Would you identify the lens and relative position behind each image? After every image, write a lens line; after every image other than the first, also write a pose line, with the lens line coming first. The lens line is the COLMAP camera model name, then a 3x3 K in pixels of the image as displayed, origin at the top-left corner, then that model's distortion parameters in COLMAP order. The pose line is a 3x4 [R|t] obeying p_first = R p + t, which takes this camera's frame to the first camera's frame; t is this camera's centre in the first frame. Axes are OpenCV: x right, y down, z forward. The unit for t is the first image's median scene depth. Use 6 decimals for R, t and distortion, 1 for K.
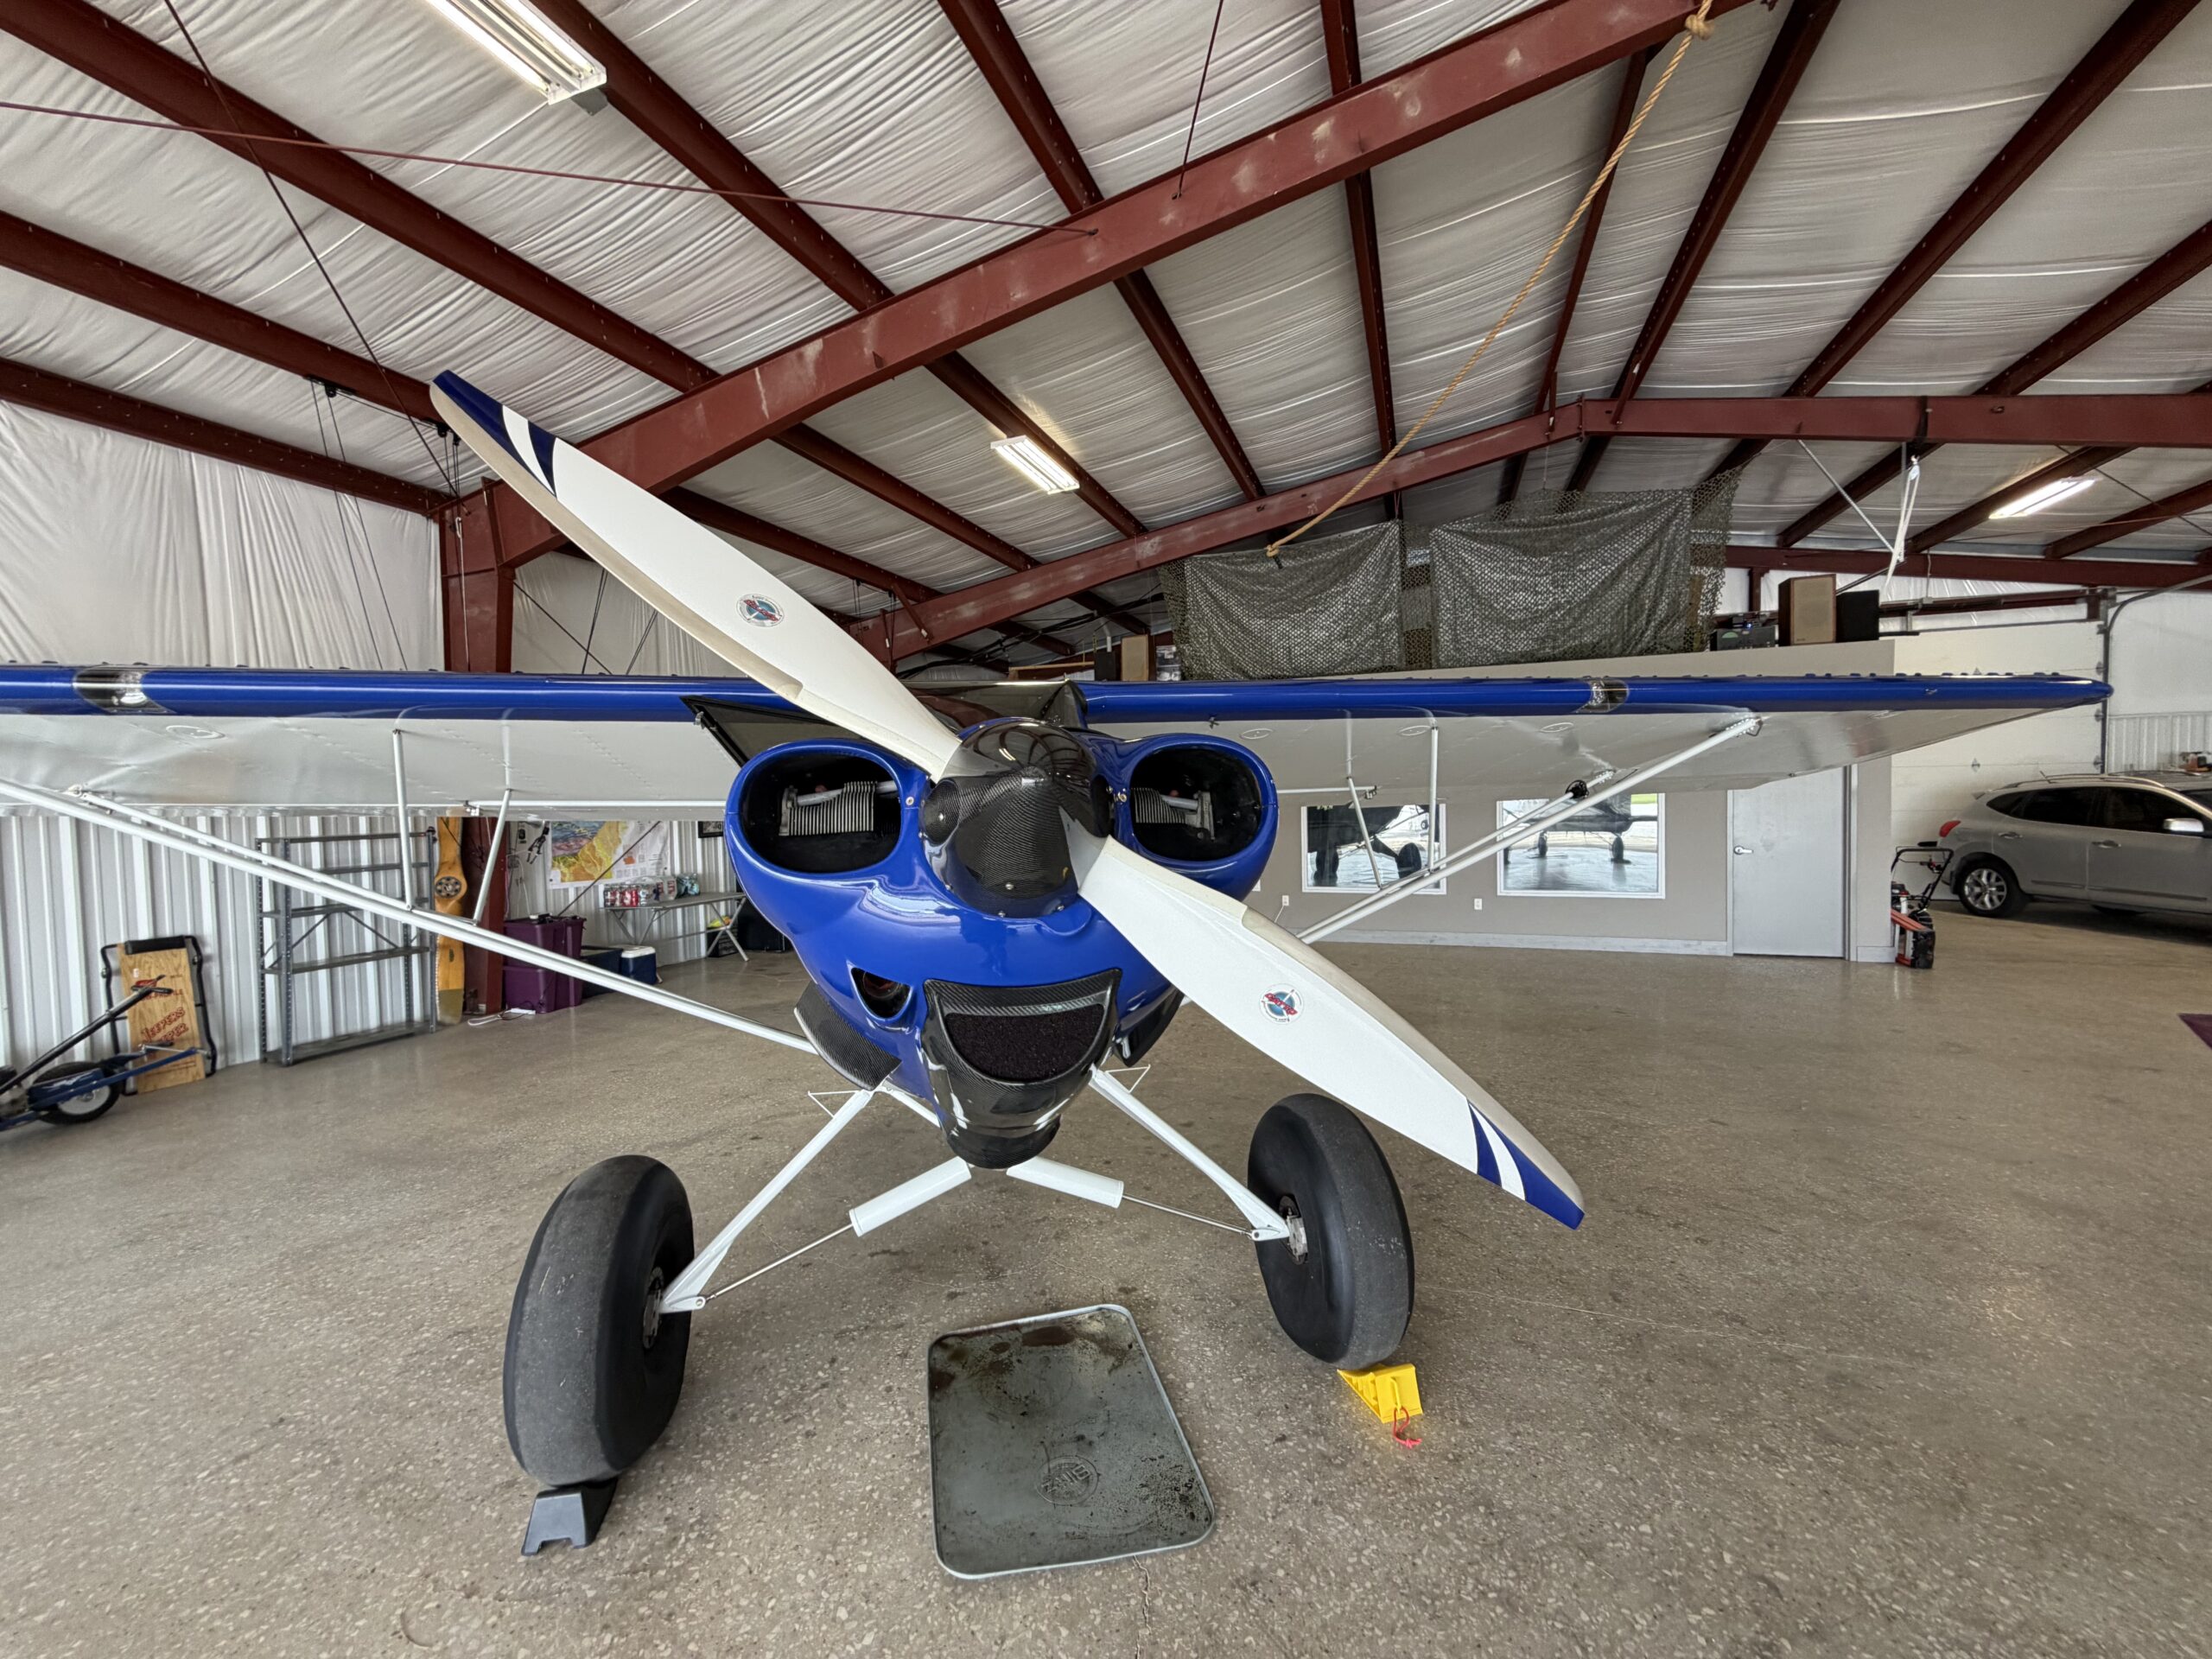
lens RADIAL K [[878.8, 0, 1099.2], [0, 878.8, 823.7], [0, 0, 1]] dist [-0.000928, 0.000206]
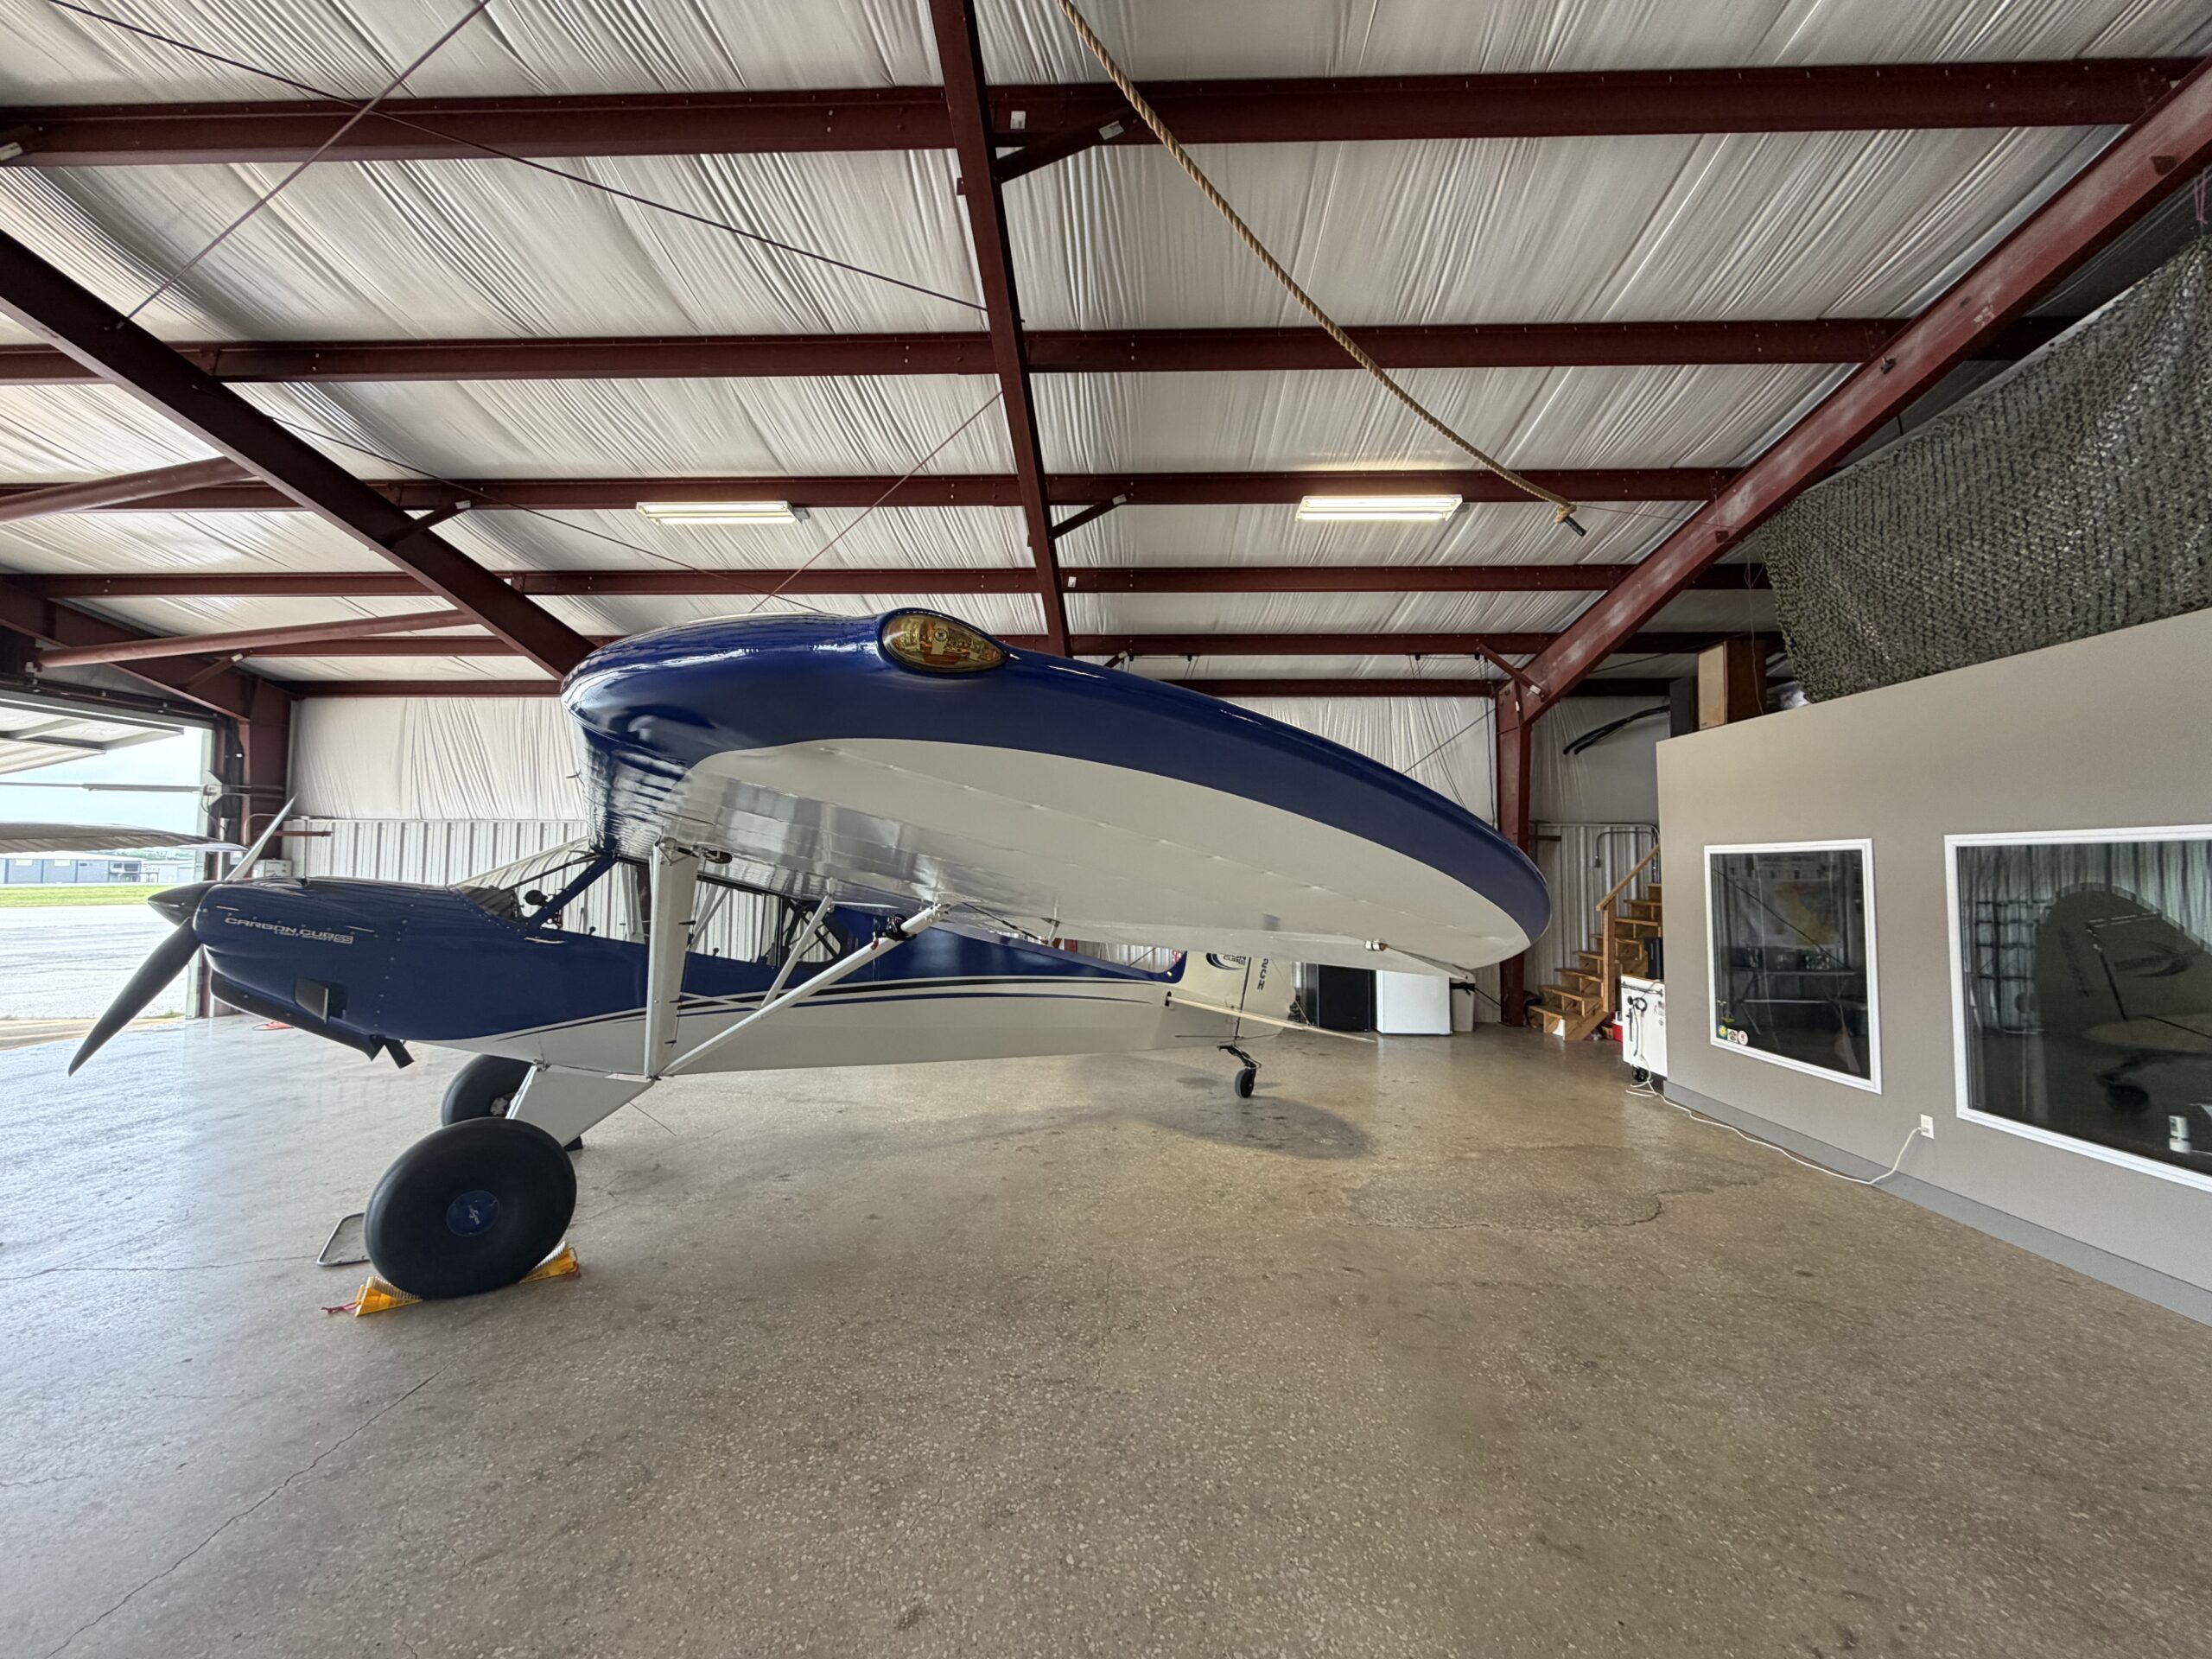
lens RADIAL K [[878.8, 0, 1101.0], [0, 878.8, 826.8], [0, 0, 1]] dist [-0.000928, 0.000206]
pose [[0.322832, -0.024547, -0.946138, 1.019516], [-0.039455, 0.998446, -0.039366, -0.080253], [0.945633, 0.050039, 0.321362, 0.763266]]
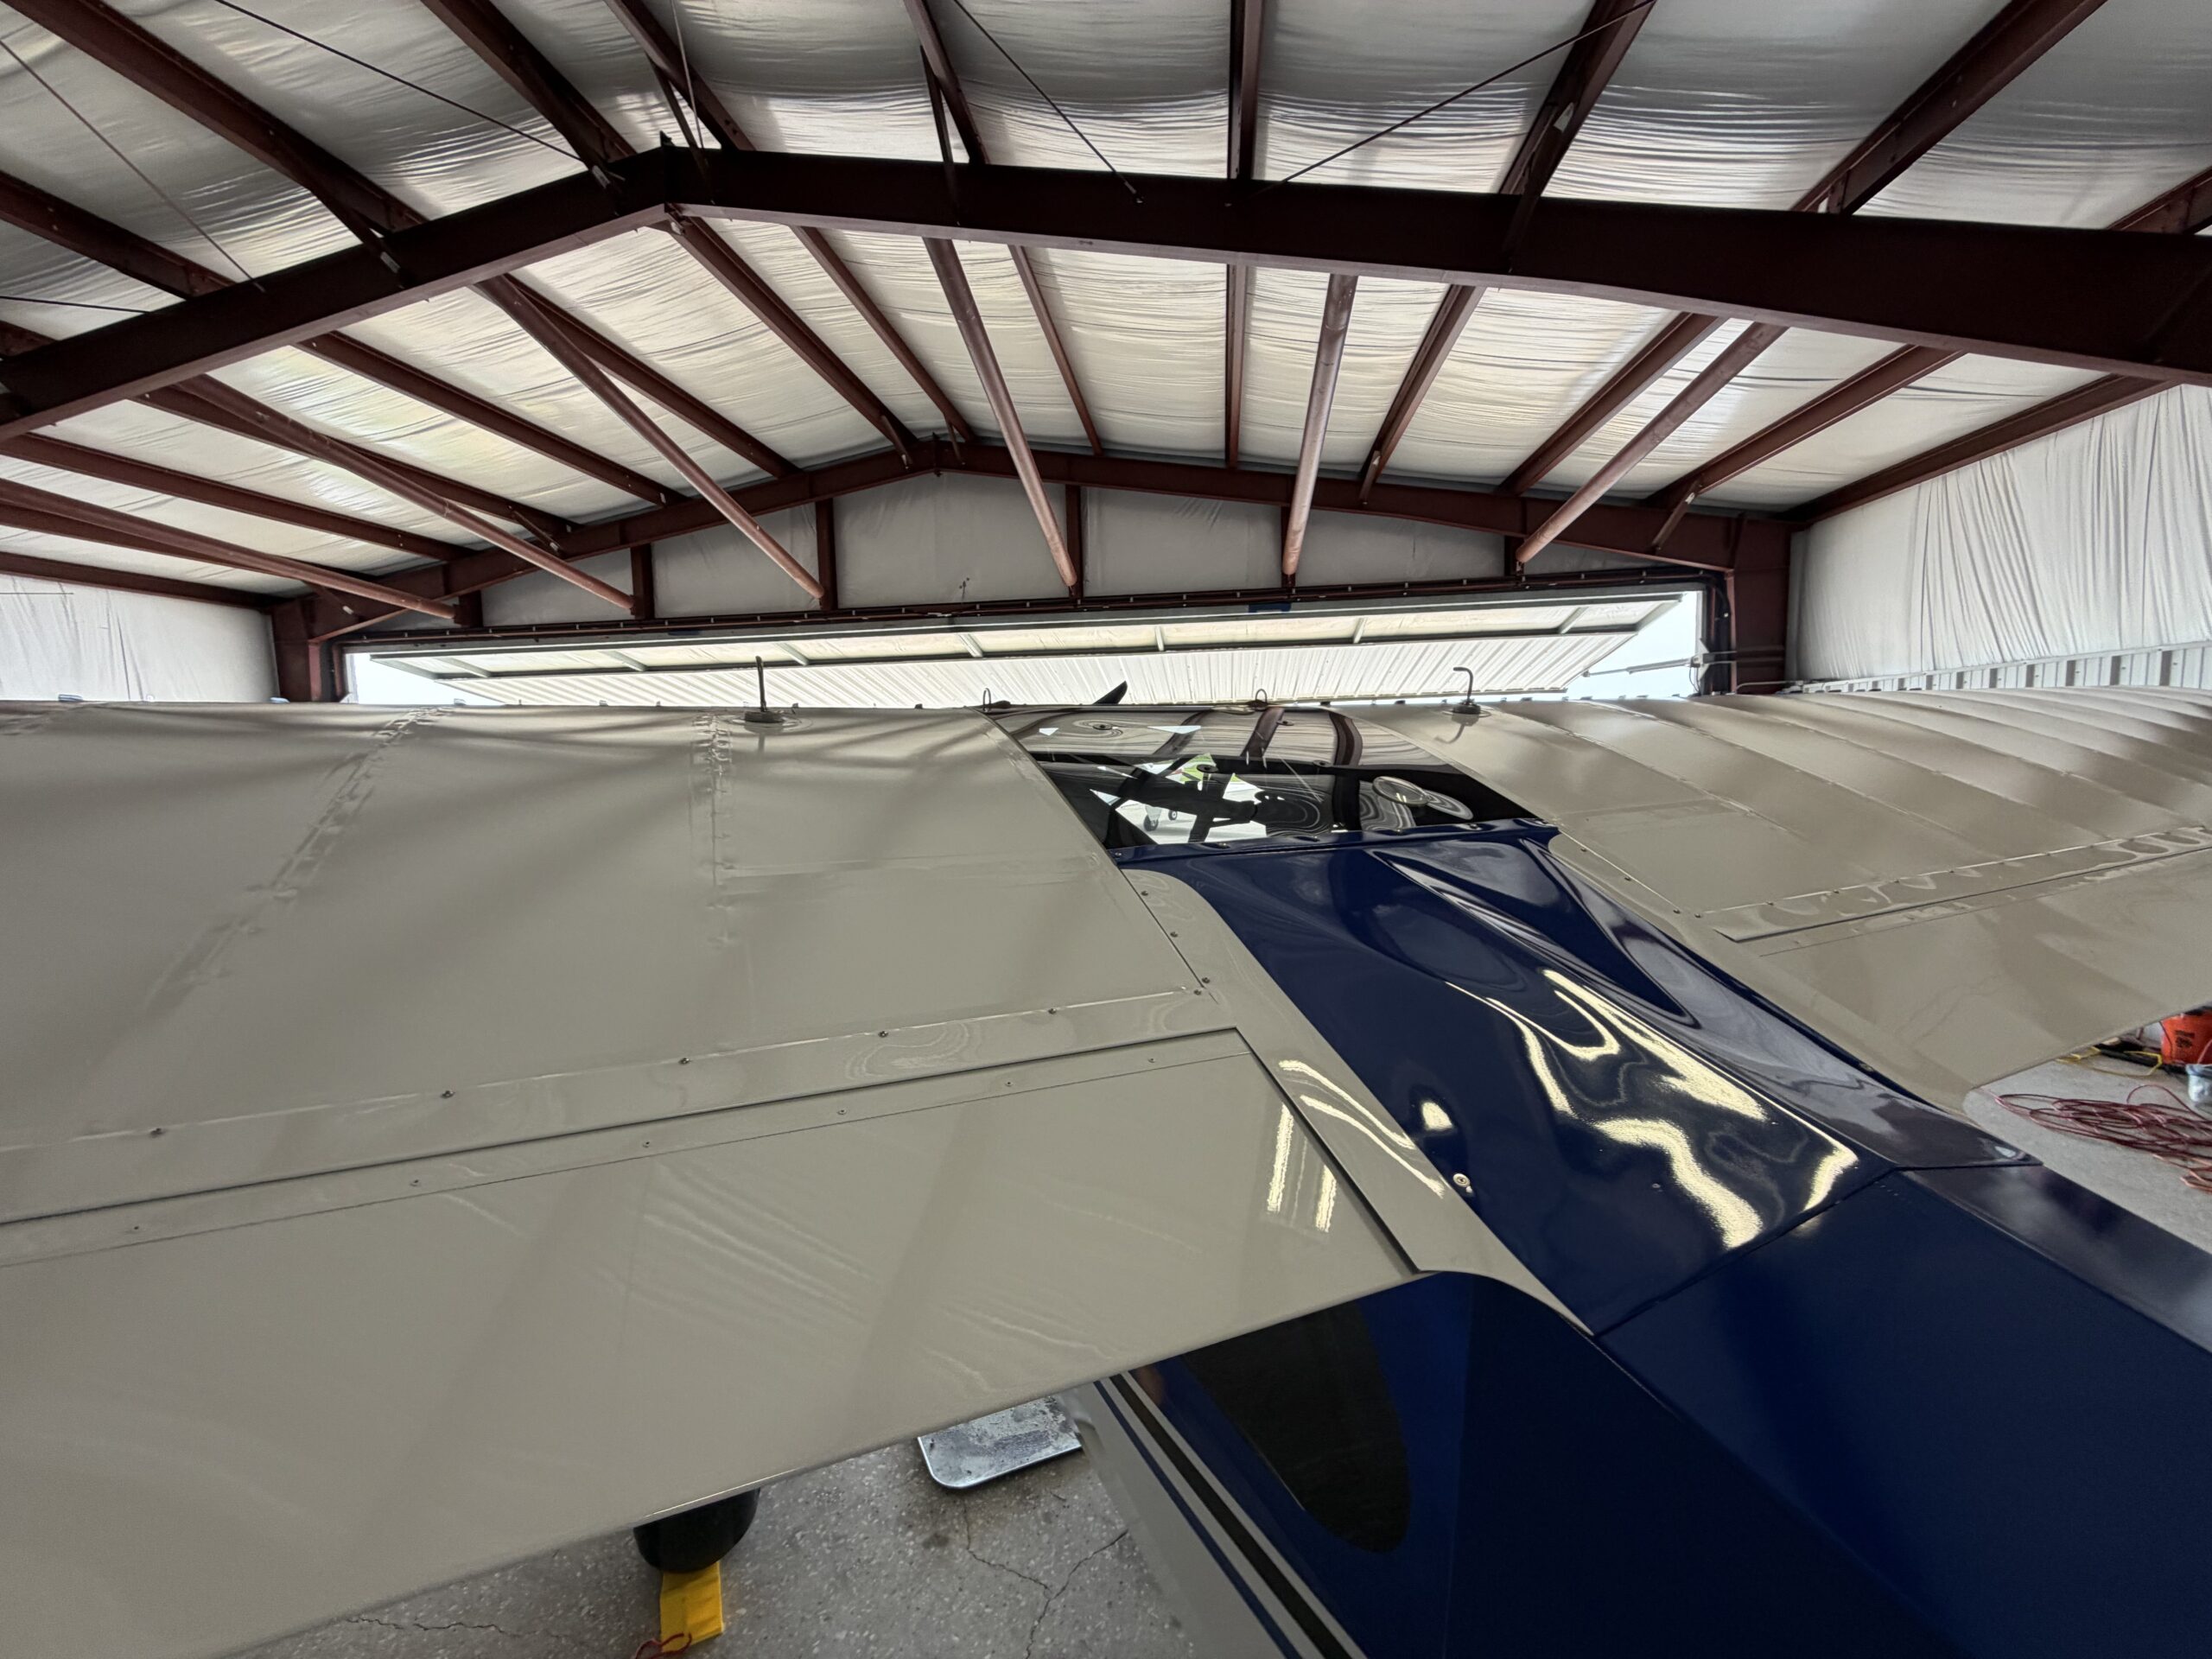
lens RADIAL K [[878.8, 0, 1099.8], [0, 878.8, 826.8], [0, 0, 1]] dist [-0.000928, 0.000206]
pose [[-0.974572, 0.063686, -0.214836, 0.011572], [0.038637, 0.992161, 0.118842, -0.089113], [0.220720, 0.107520, -0.969393, 0.958682]]
